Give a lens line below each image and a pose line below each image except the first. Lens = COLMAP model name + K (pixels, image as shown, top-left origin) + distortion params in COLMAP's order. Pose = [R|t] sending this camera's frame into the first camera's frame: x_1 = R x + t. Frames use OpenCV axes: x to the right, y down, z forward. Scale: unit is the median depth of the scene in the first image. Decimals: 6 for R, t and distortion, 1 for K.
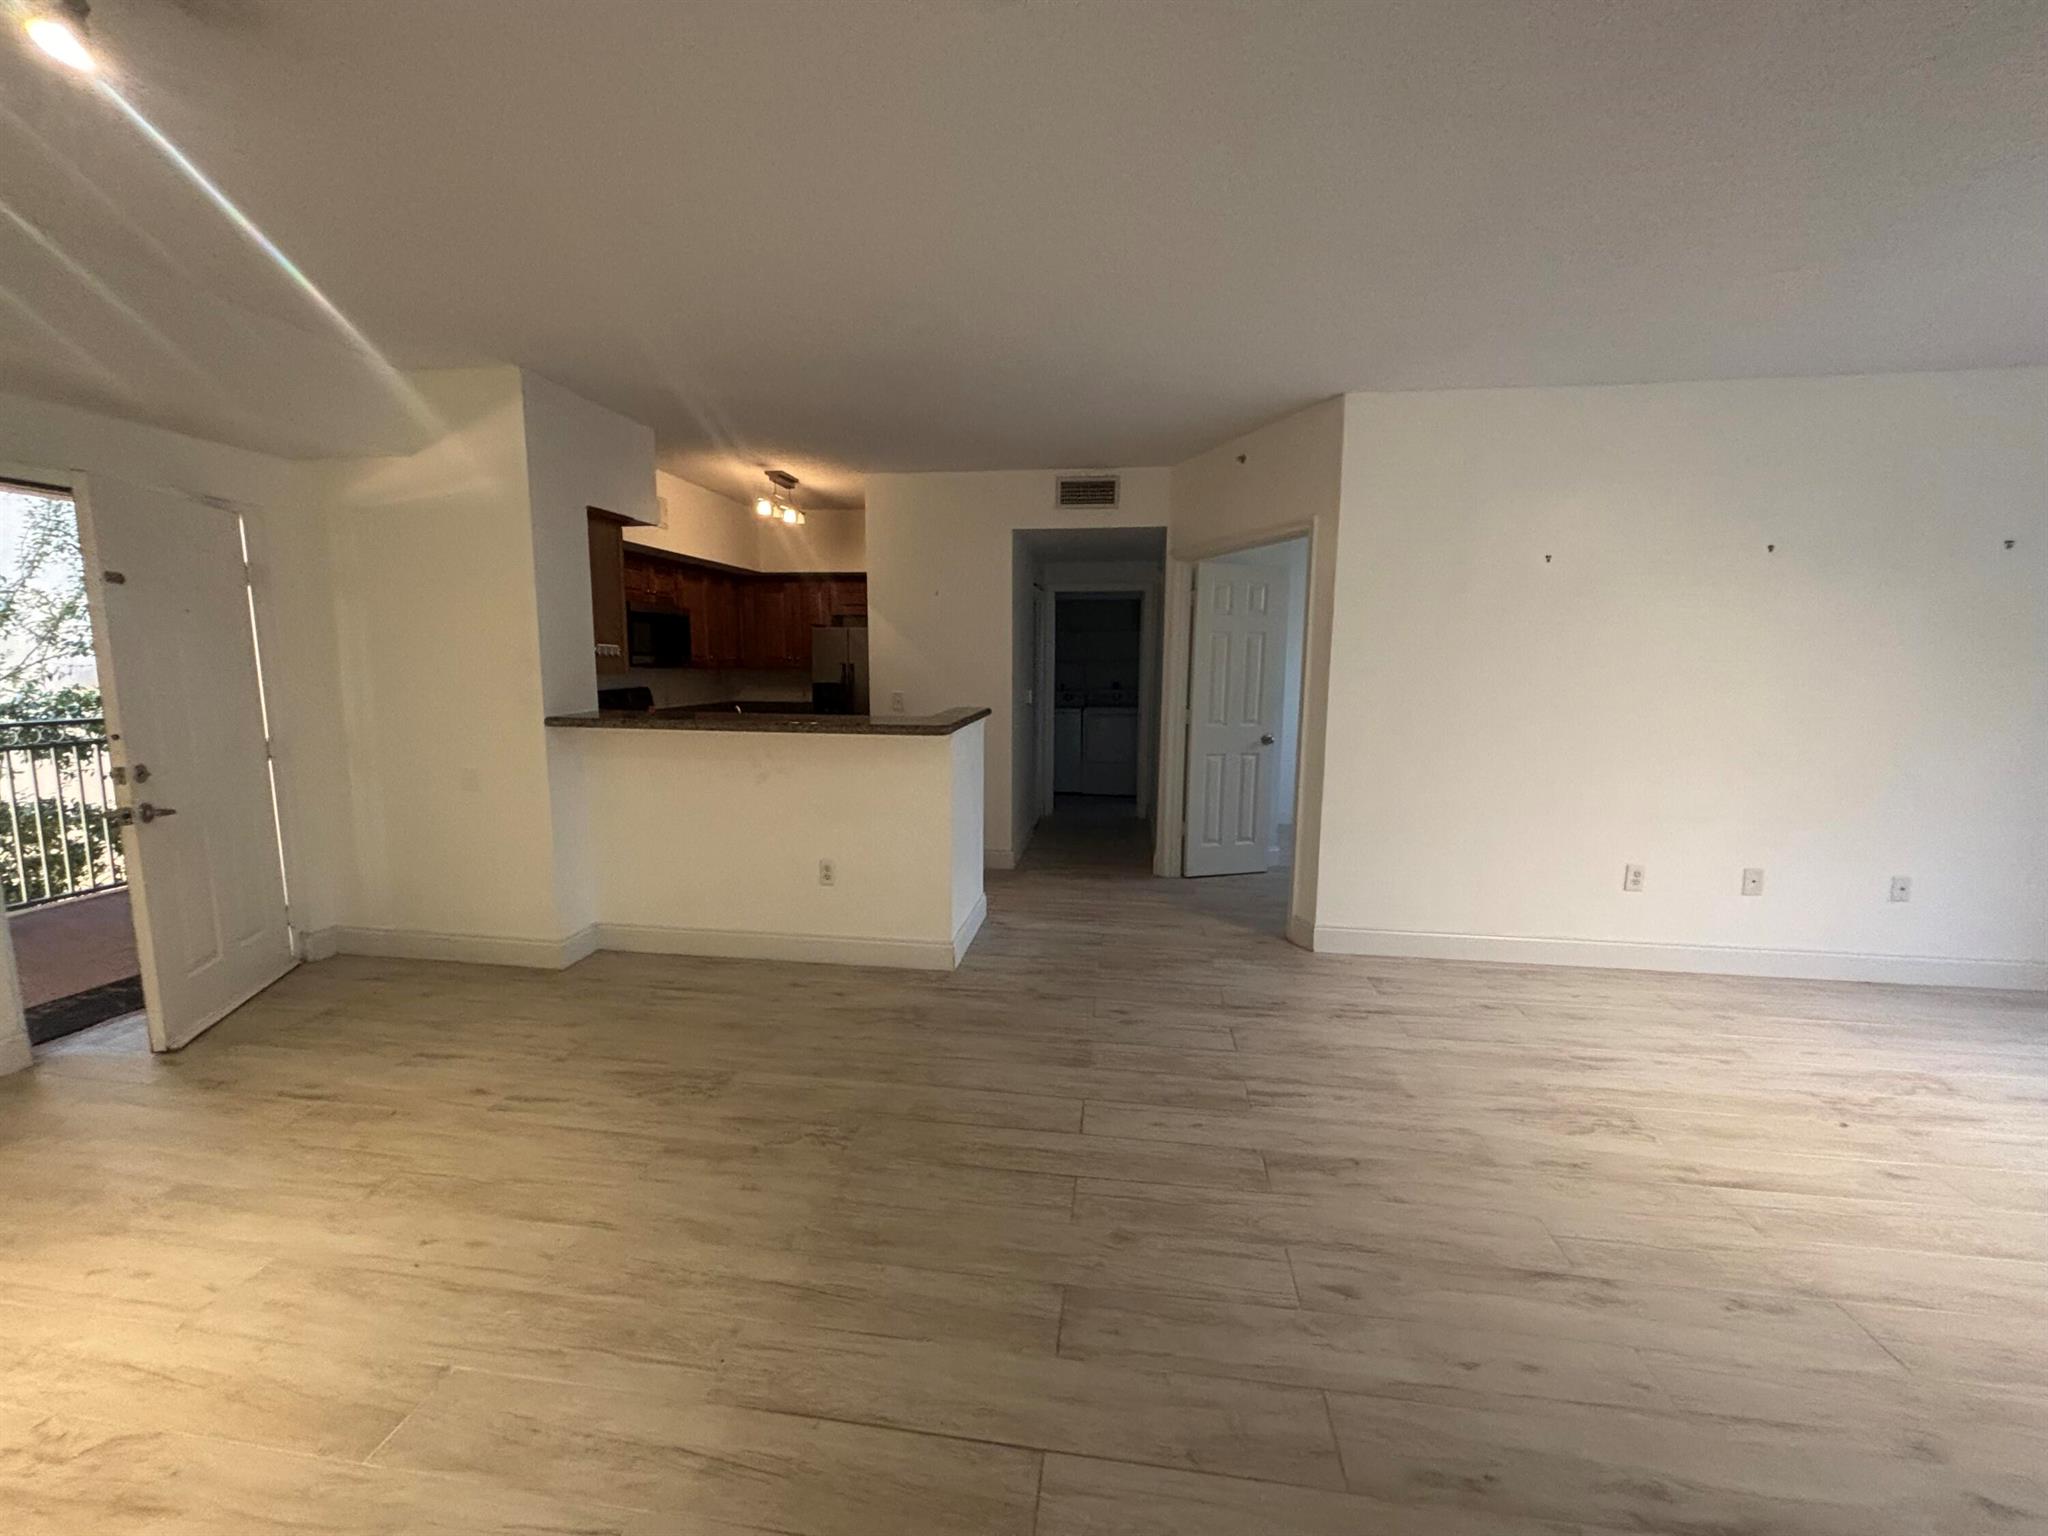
lens RADIAL K [[818.5, 0, 1023.0], [0, 818.5, 768.7], [0, 0, 1]] dist [-0.001494, -0.000651]
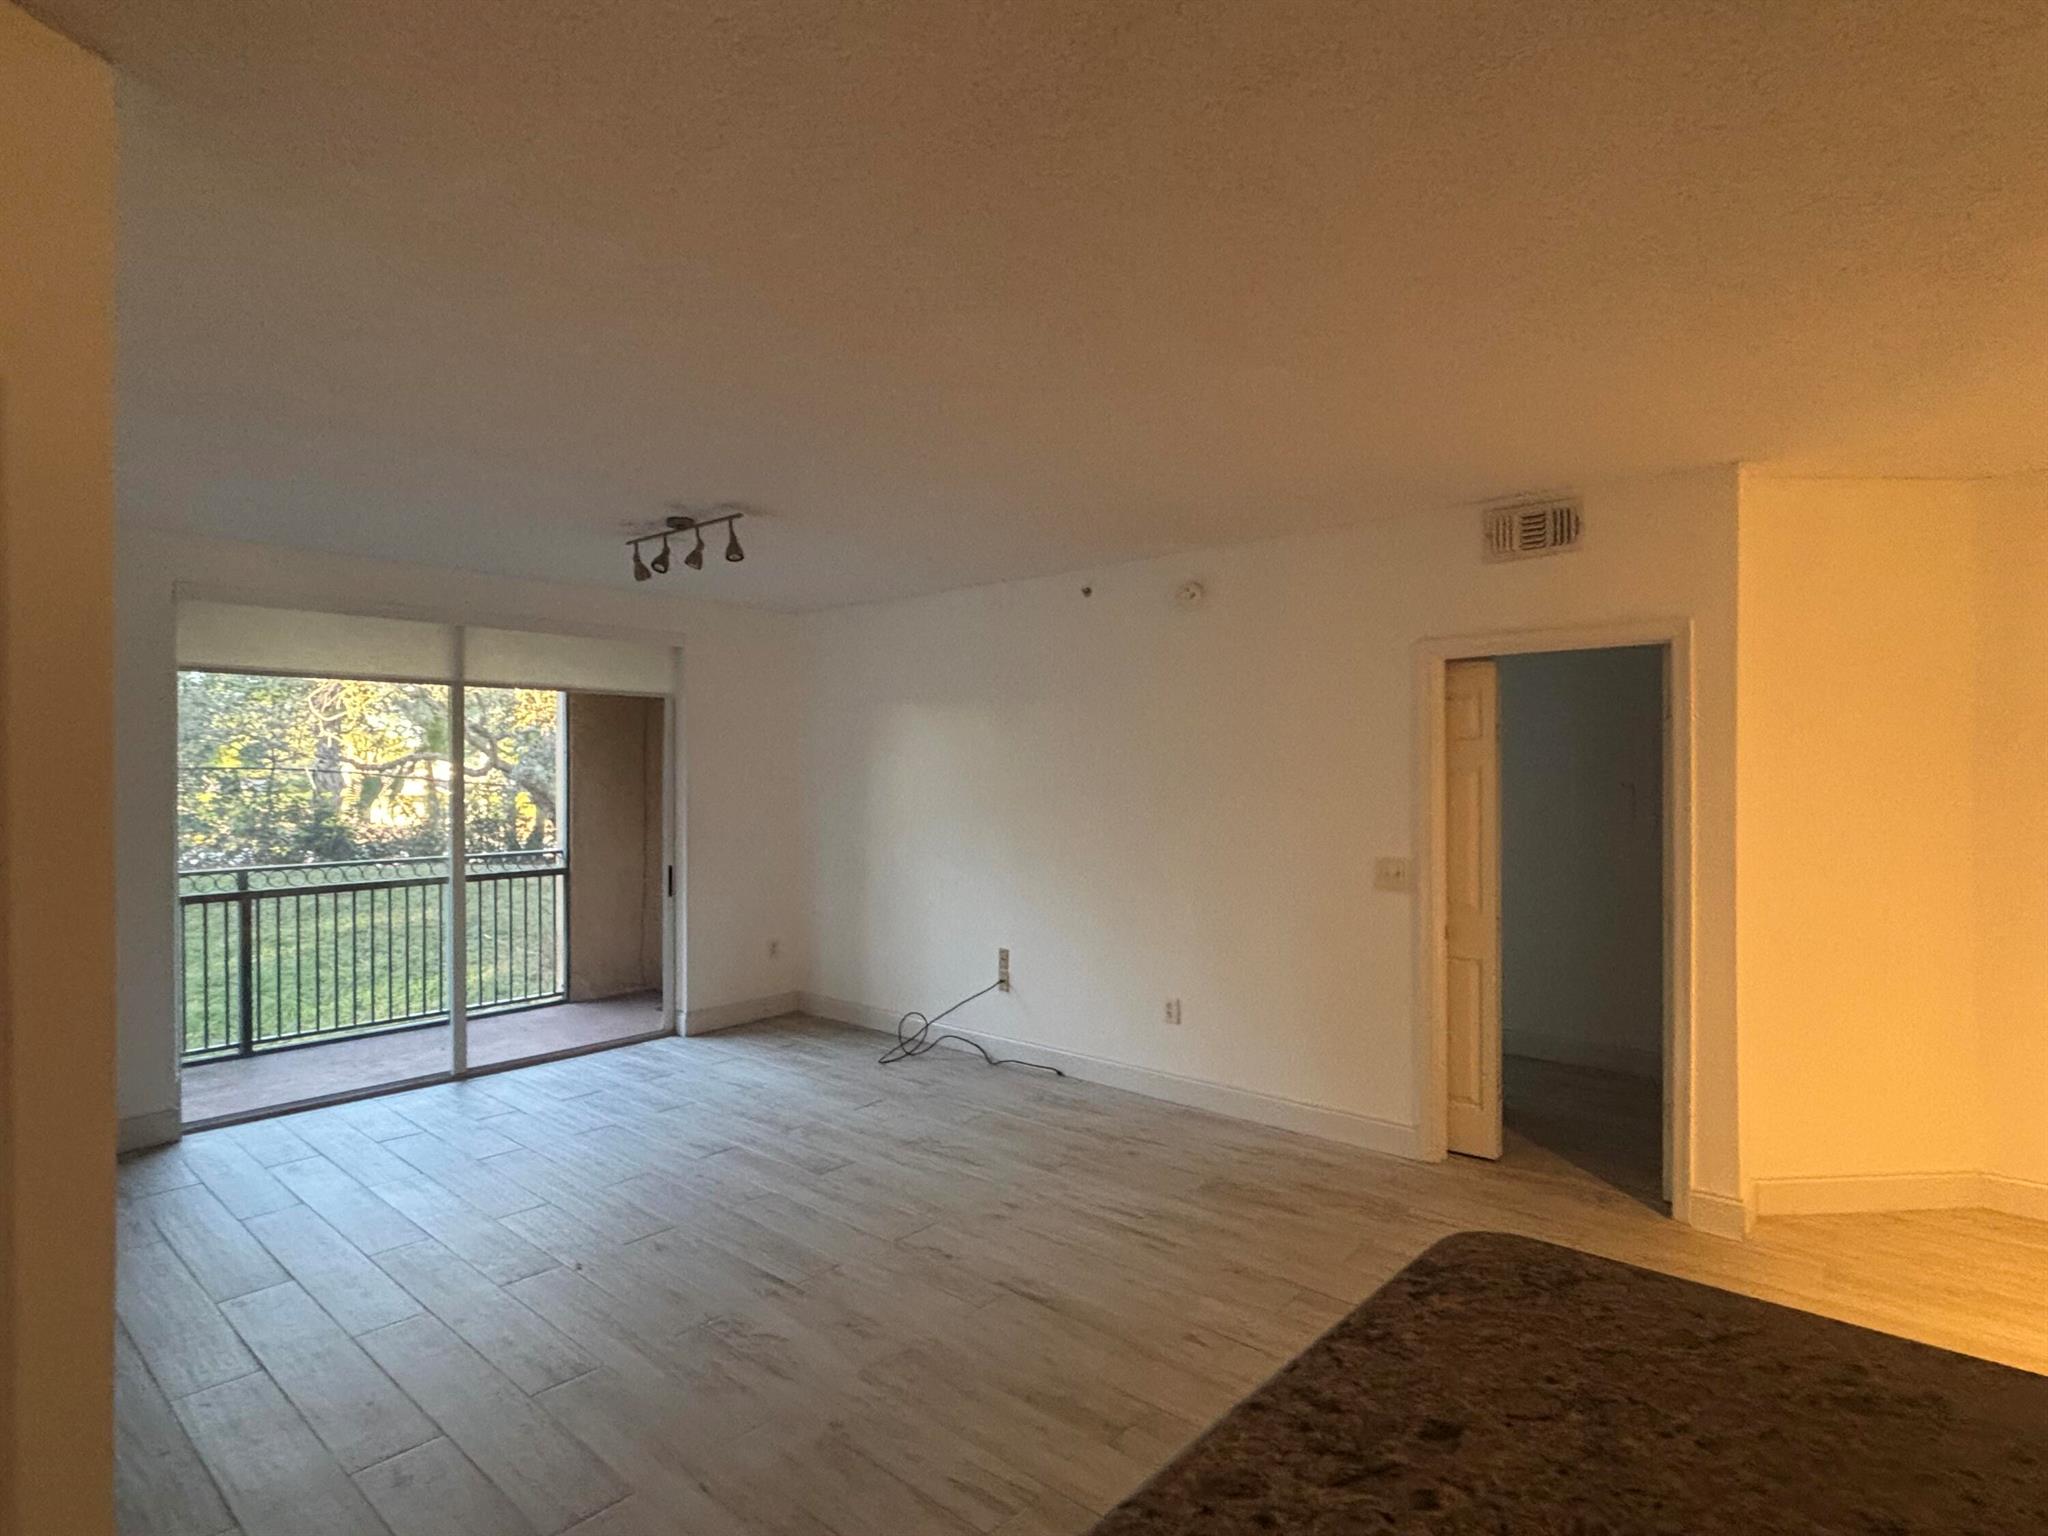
lens RADIAL K [[1088.9, 0, 1025.3], [0, 1088.9, 769.4], [0, 0, 1]] dist [-0.003747, -0.000403]
pose [[-0.831623, -0.007784, 0.555287, -0.274473], [0.068939, 0.990721, 0.117134, -0.381054], [-0.551046, 0.135692, -0.823369, 2.220053]]
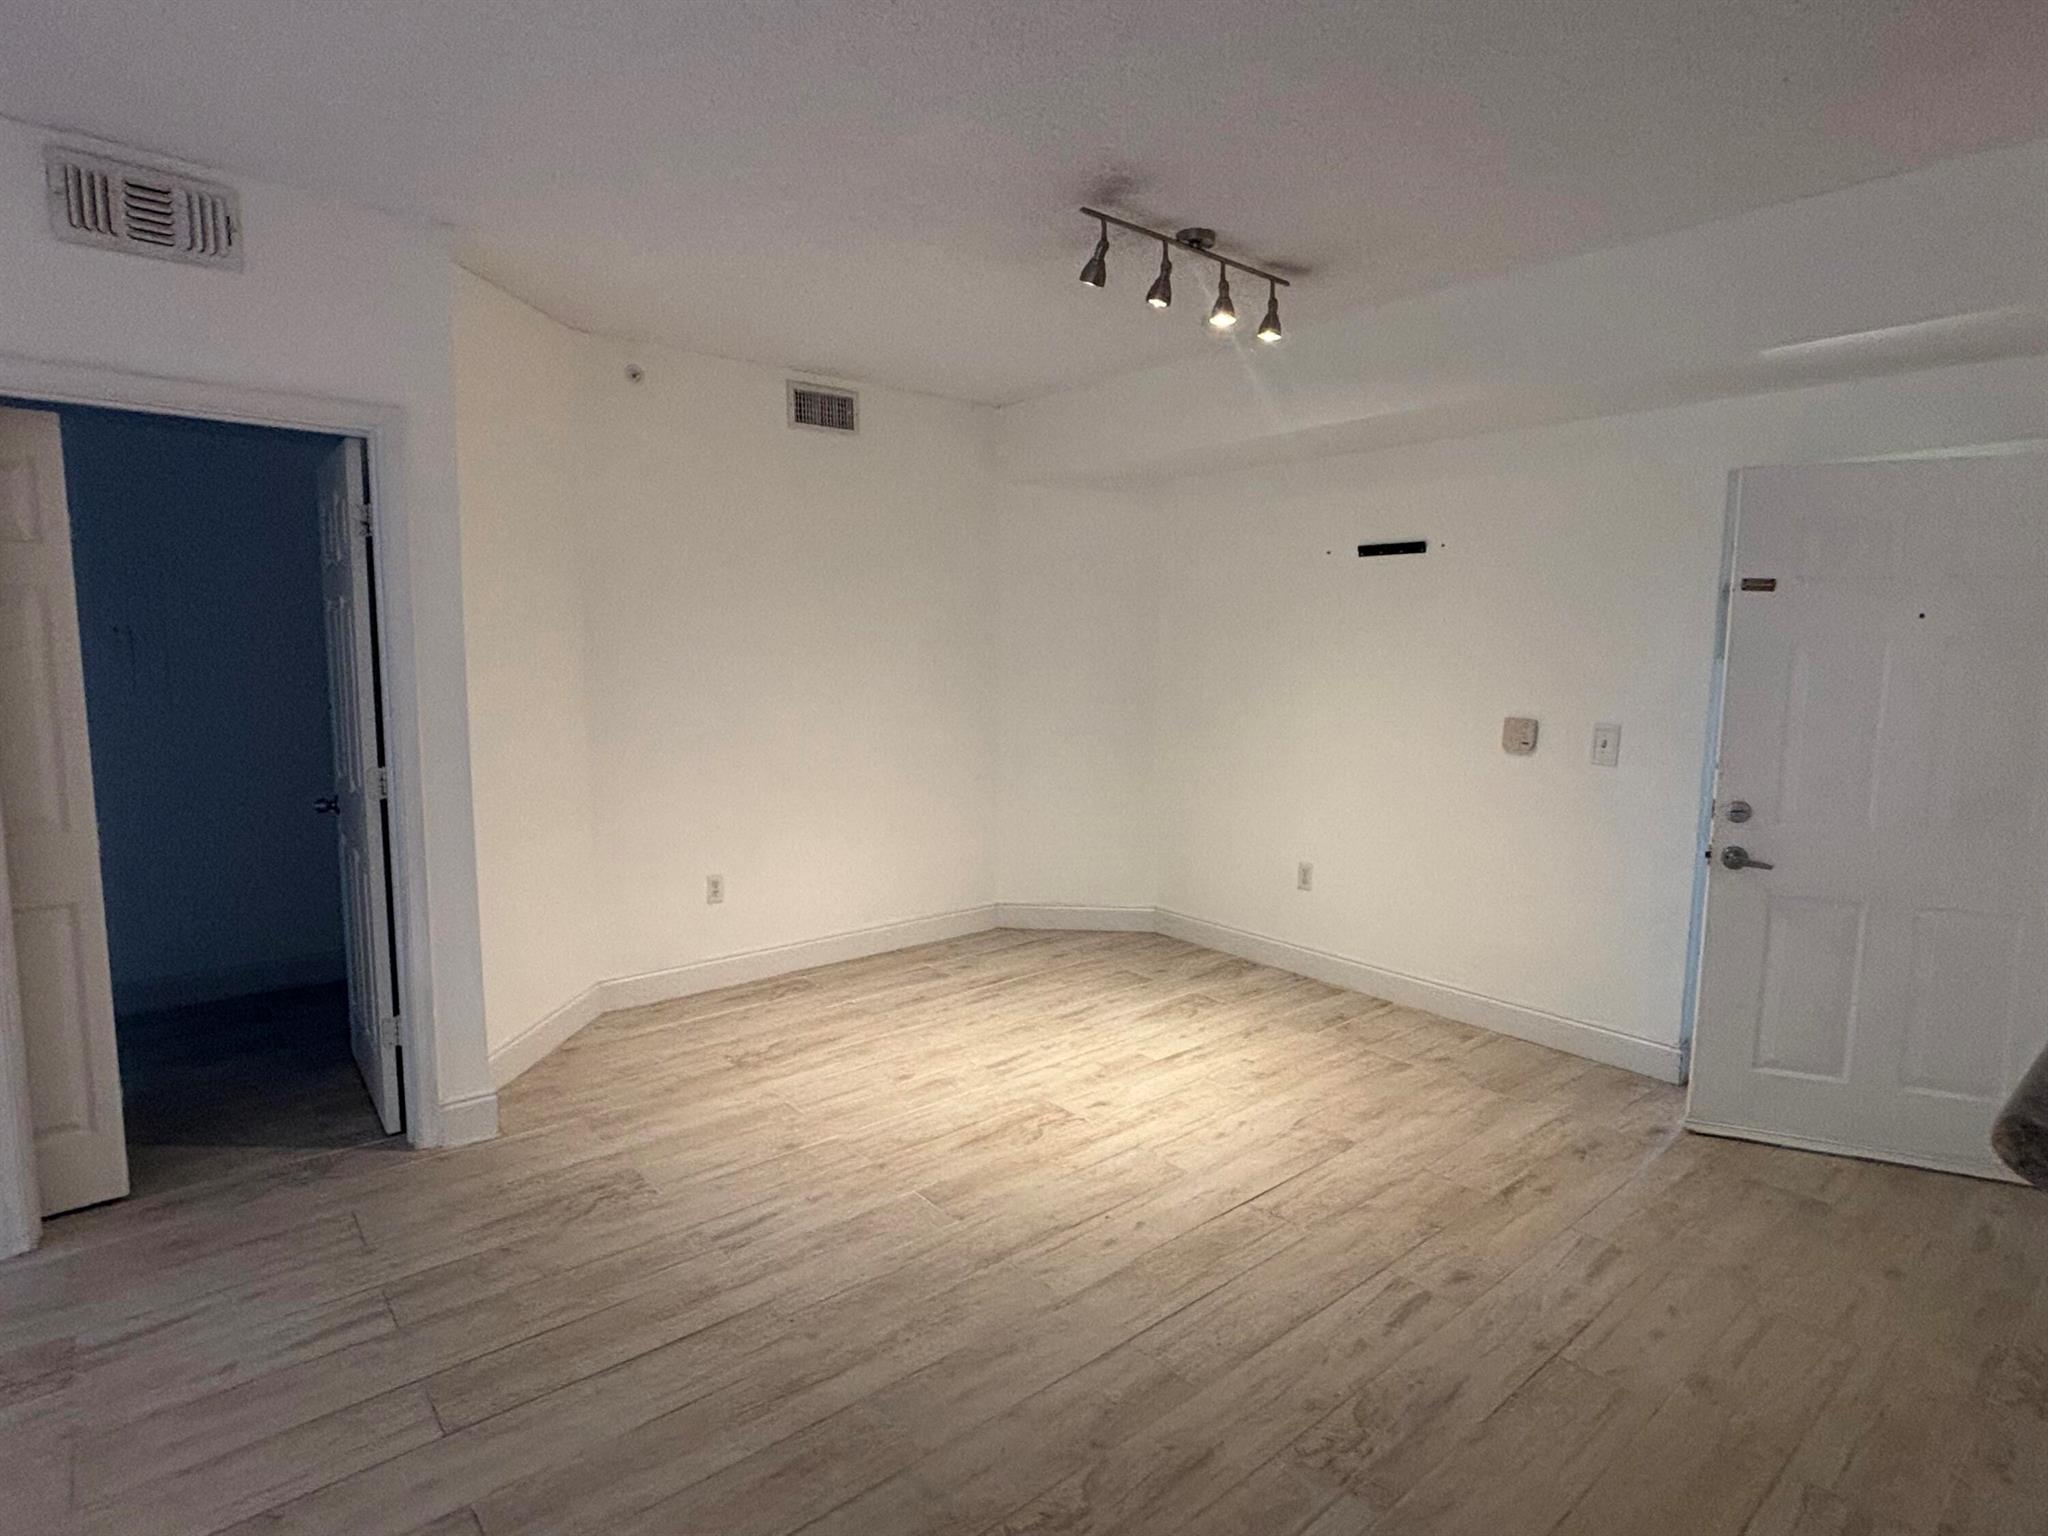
lens RADIAL K [[1088.9, 0, 1028.3], [0, 1088.9, 769.0], [0, 0, 1]] dist [-0.003747, -0.000403]
pose [[-0.673552, 0.072145, -0.735611, 0.357355], [-0.115269, 0.972796, 0.200951, -0.255699], [0.730097, 0.220144, -0.646912, 1.680580]]
